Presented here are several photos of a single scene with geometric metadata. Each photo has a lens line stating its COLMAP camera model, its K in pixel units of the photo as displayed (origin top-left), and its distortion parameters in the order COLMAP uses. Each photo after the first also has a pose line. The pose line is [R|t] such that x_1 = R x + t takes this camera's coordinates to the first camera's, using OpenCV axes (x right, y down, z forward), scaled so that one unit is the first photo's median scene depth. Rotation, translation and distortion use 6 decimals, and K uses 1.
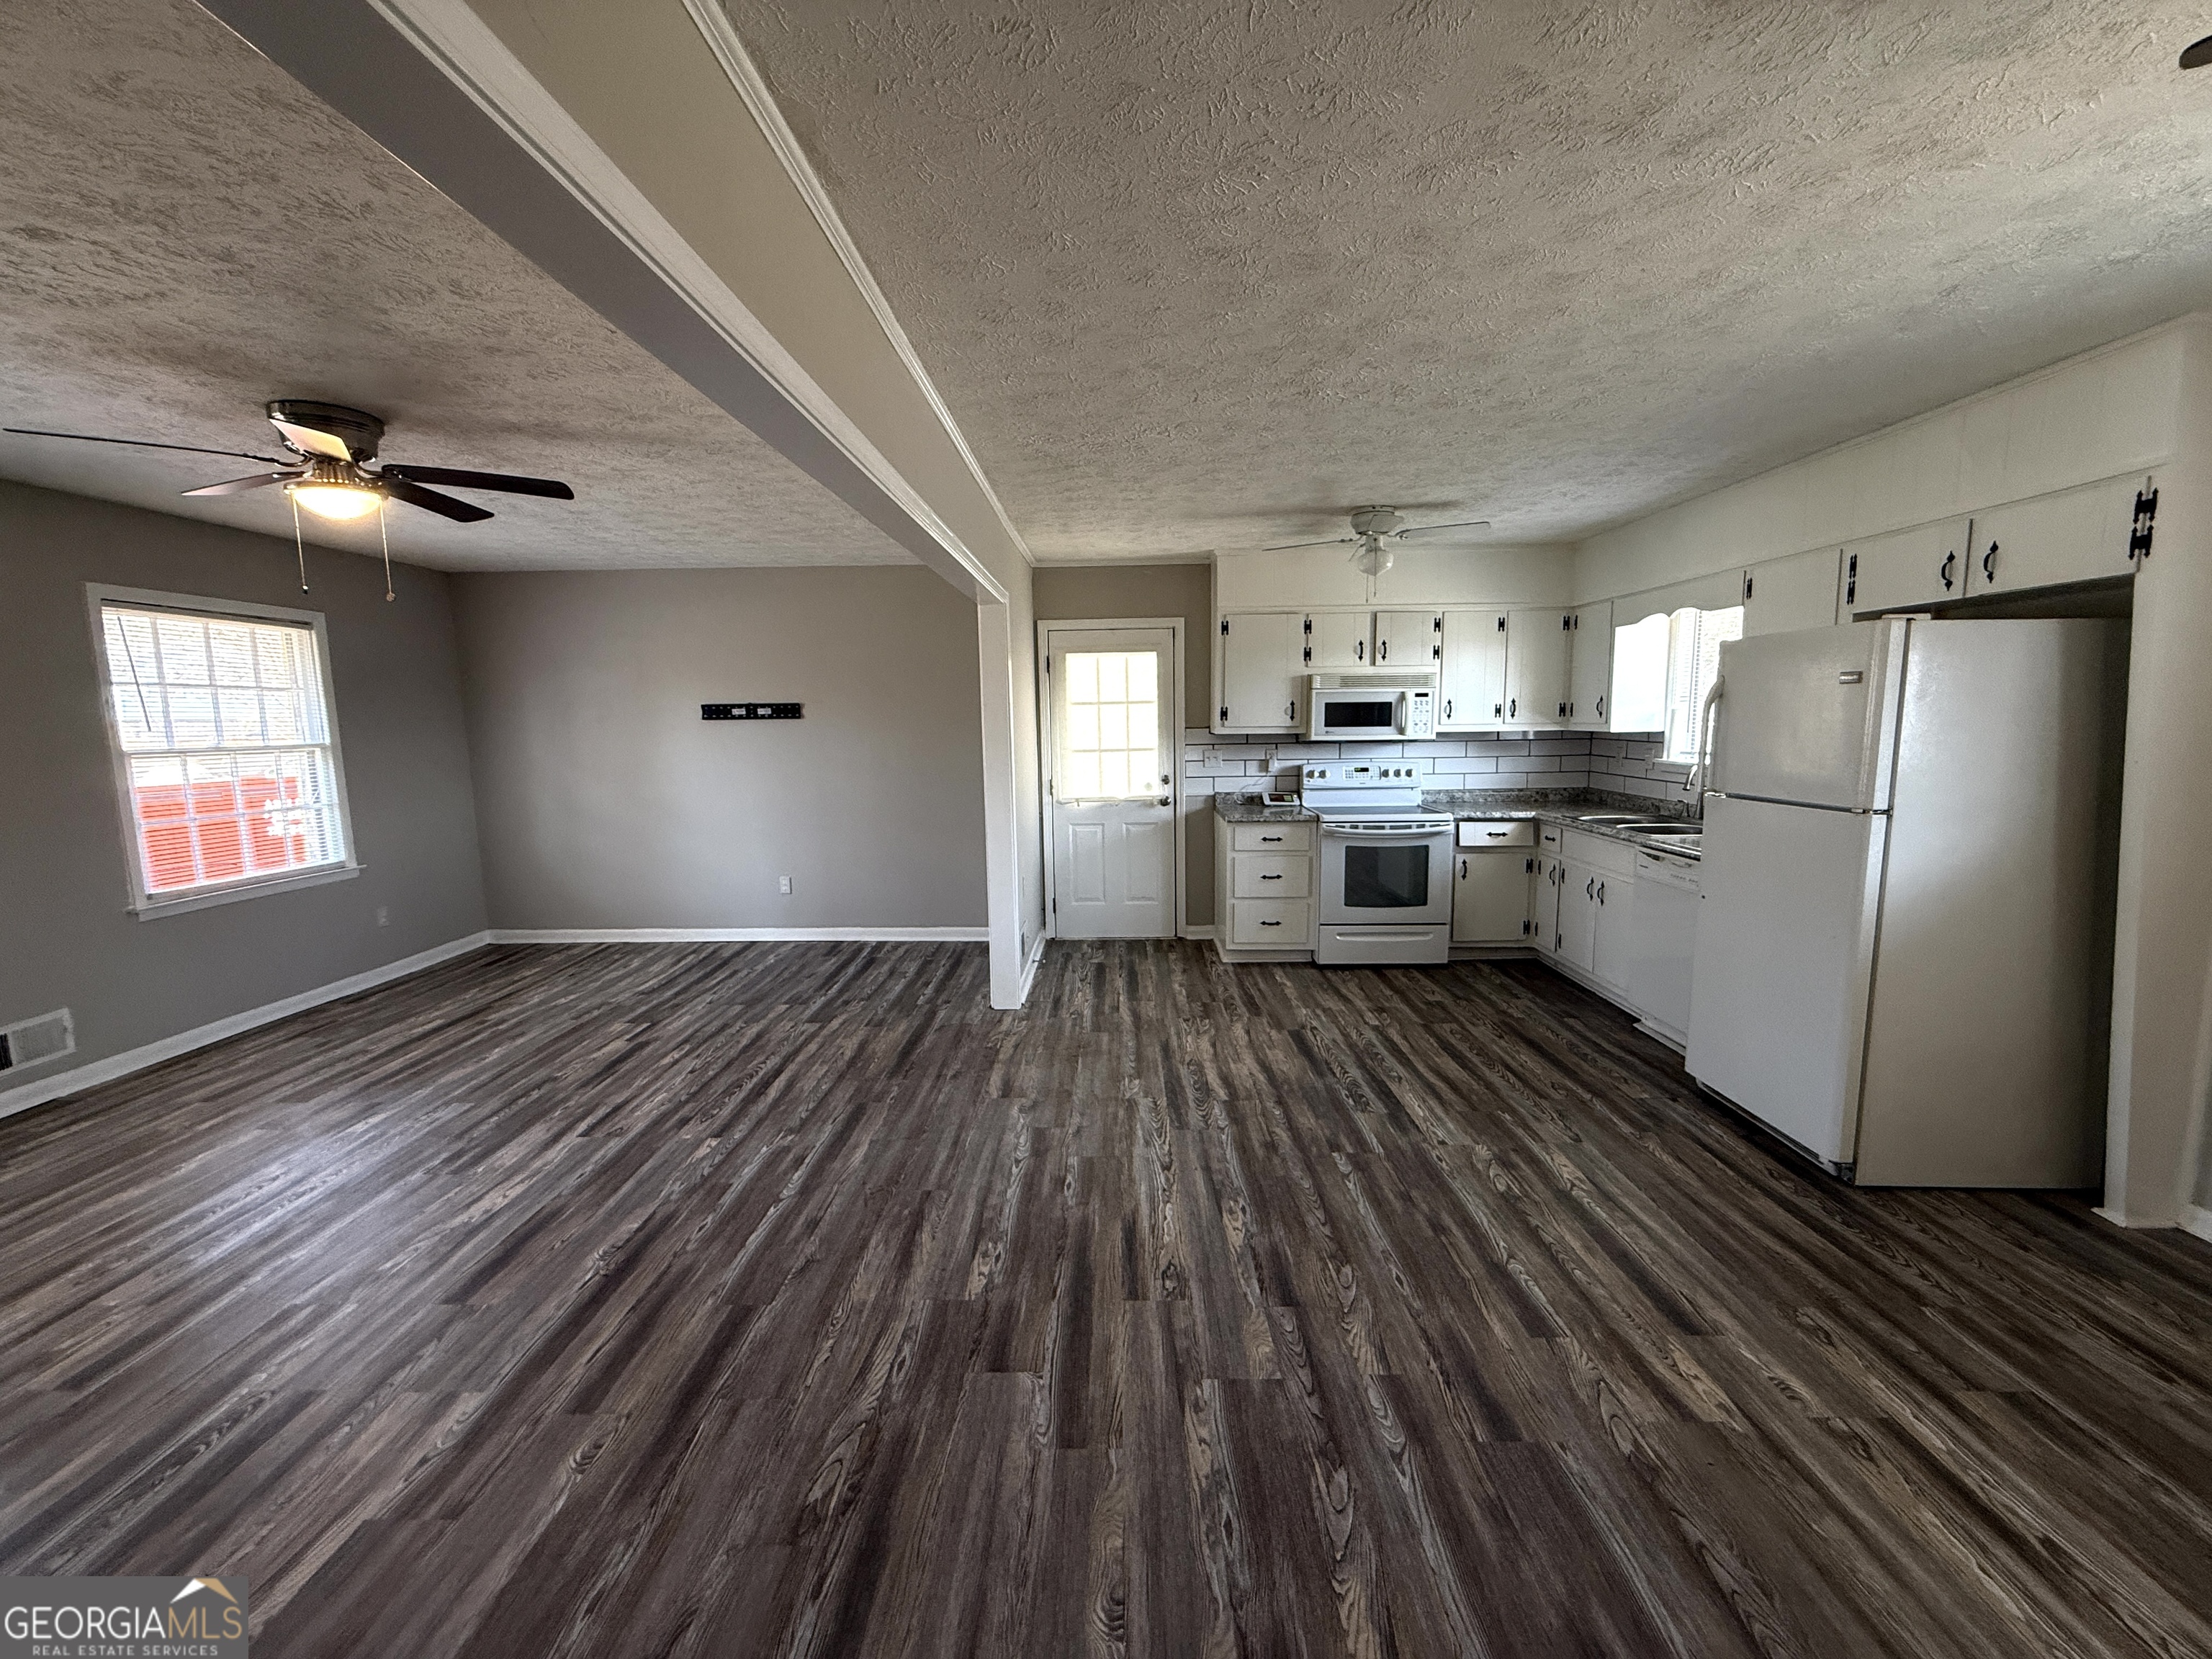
lens RADIAL K [[886.1, 0, 1106.9], [0, 886.1, 839.4], [0, 0, 1]] dist [0.000937, 0.000193]
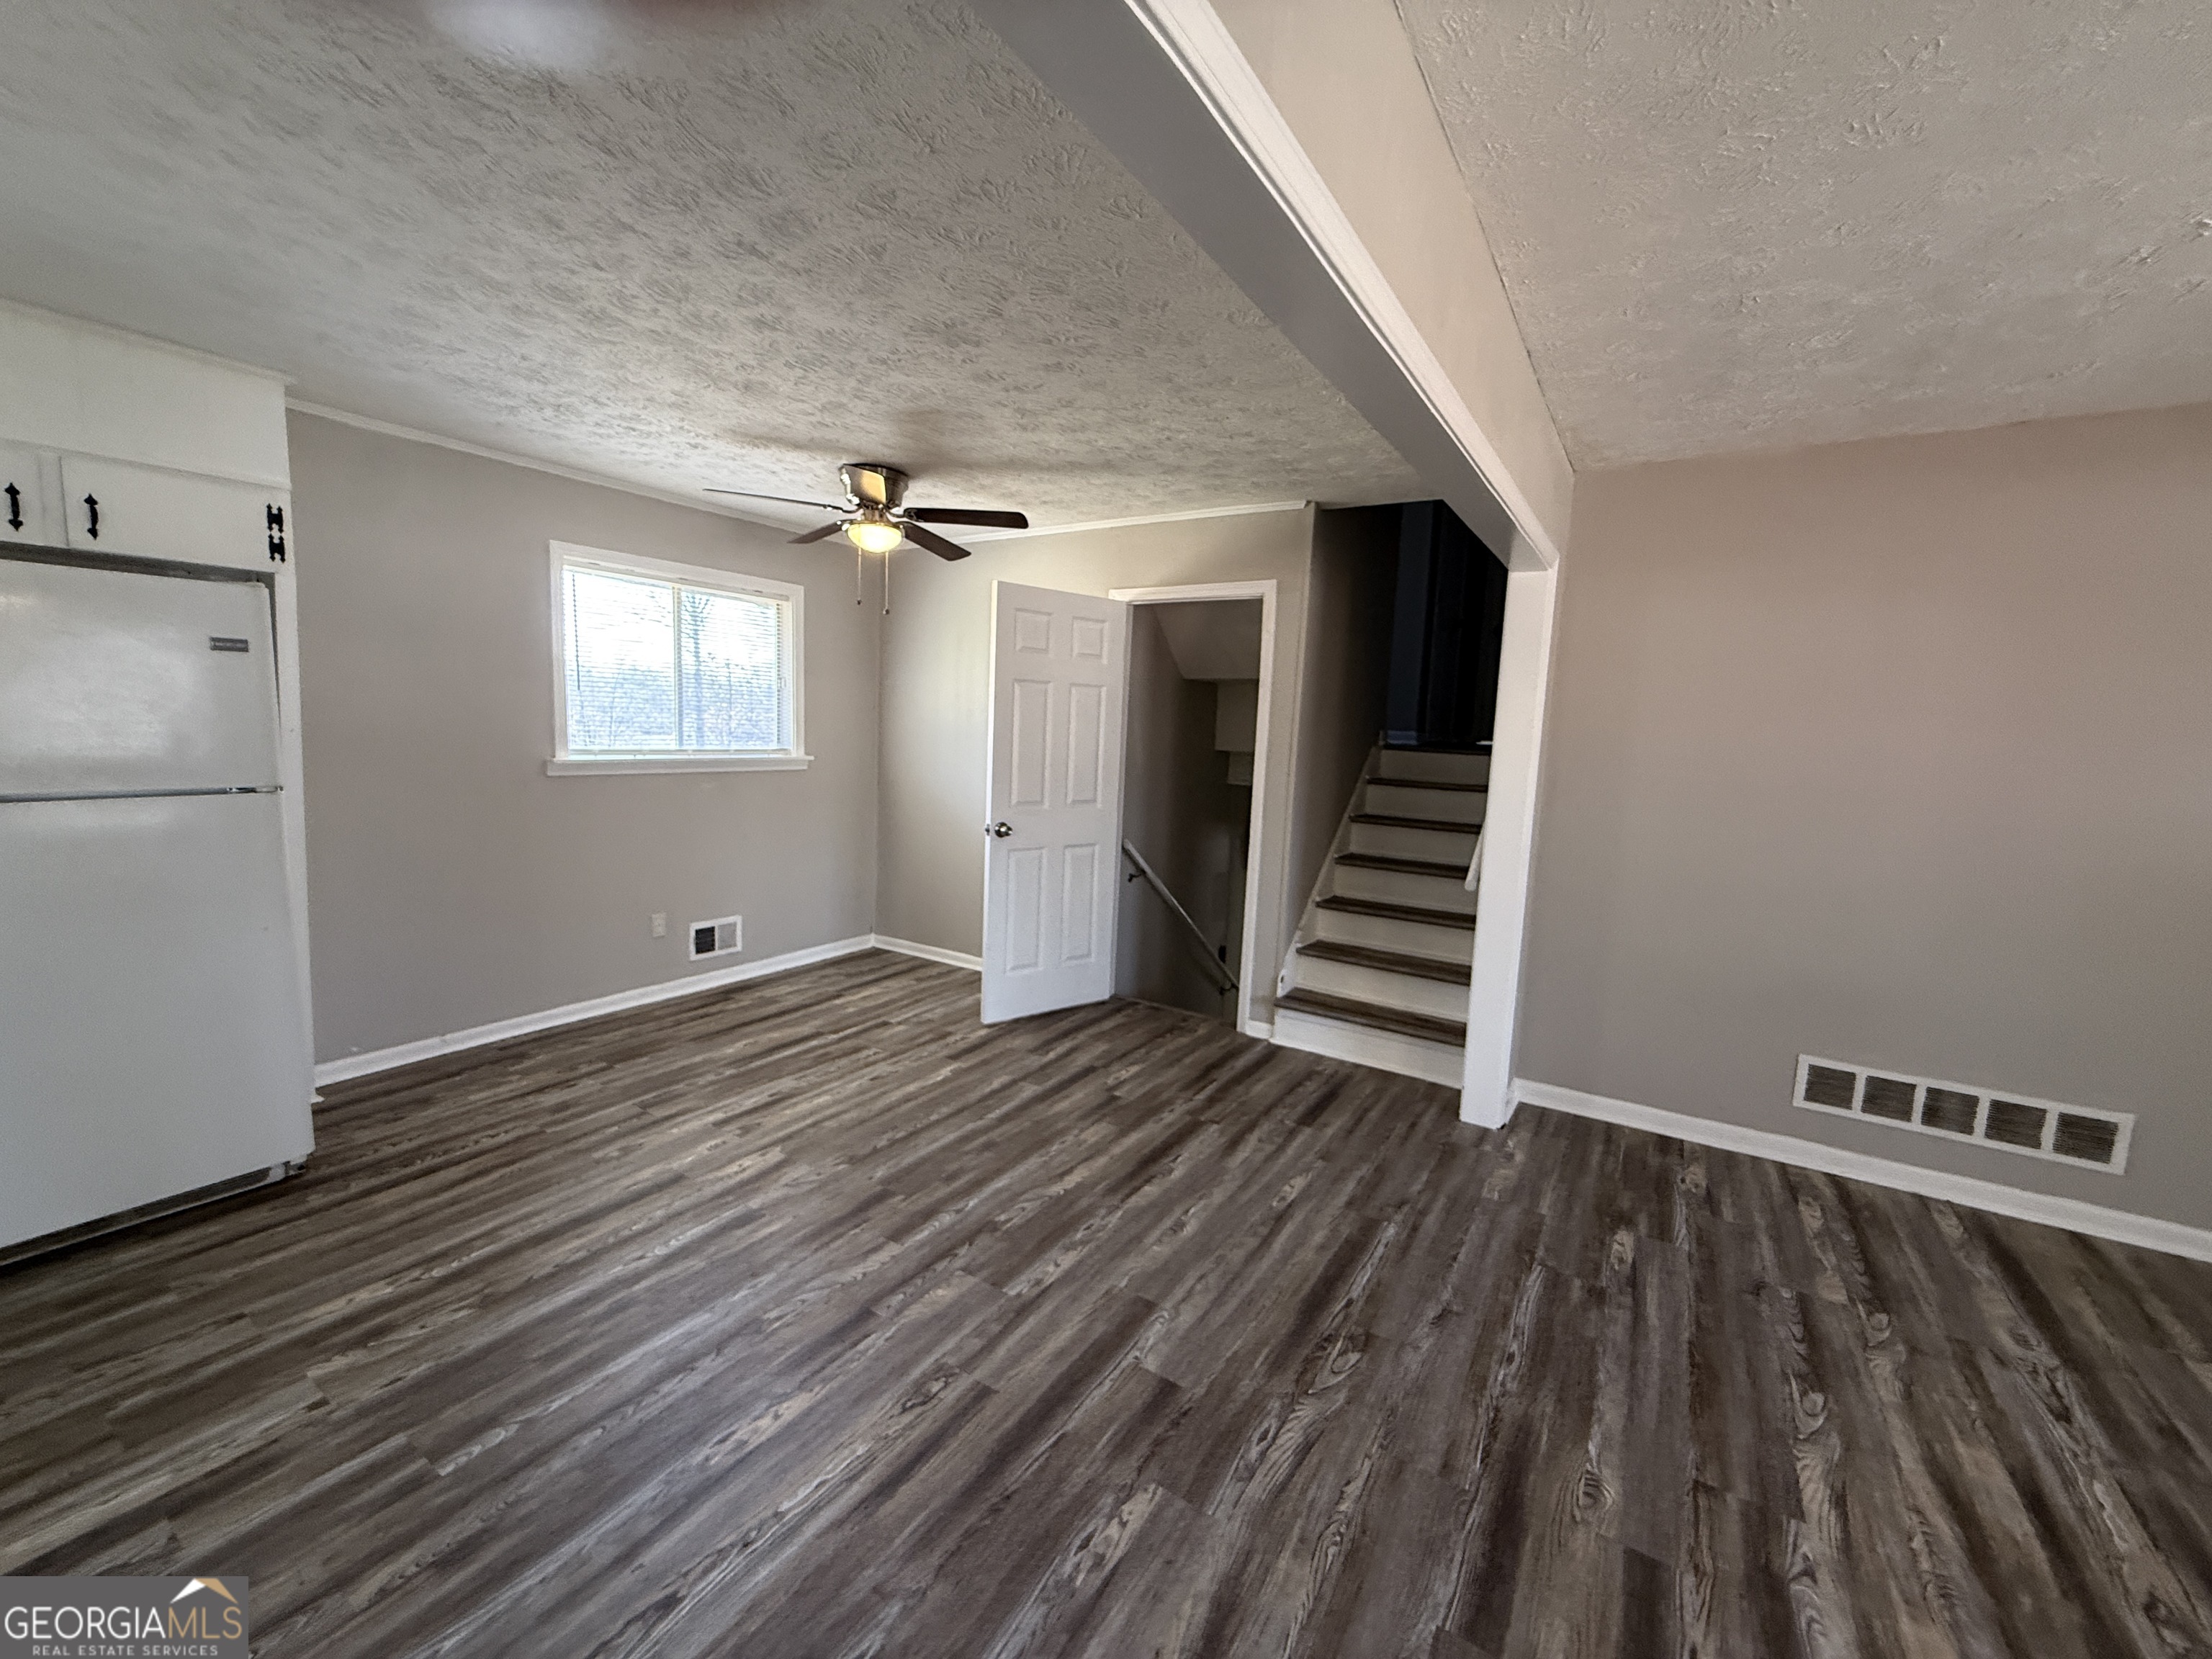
lens RADIAL K [[886.1, 0, 1107.6], [0, 886.1, 818.6], [0, 0, 1]] dist [0.000937, 0.000193]
pose [[-0.852637, -0.072459, 0.517455, -0.501489], [0.047456, 0.975505, 0.214796, -0.201388], [-0.520345, 0.207699, -0.828313, 1.650712]]
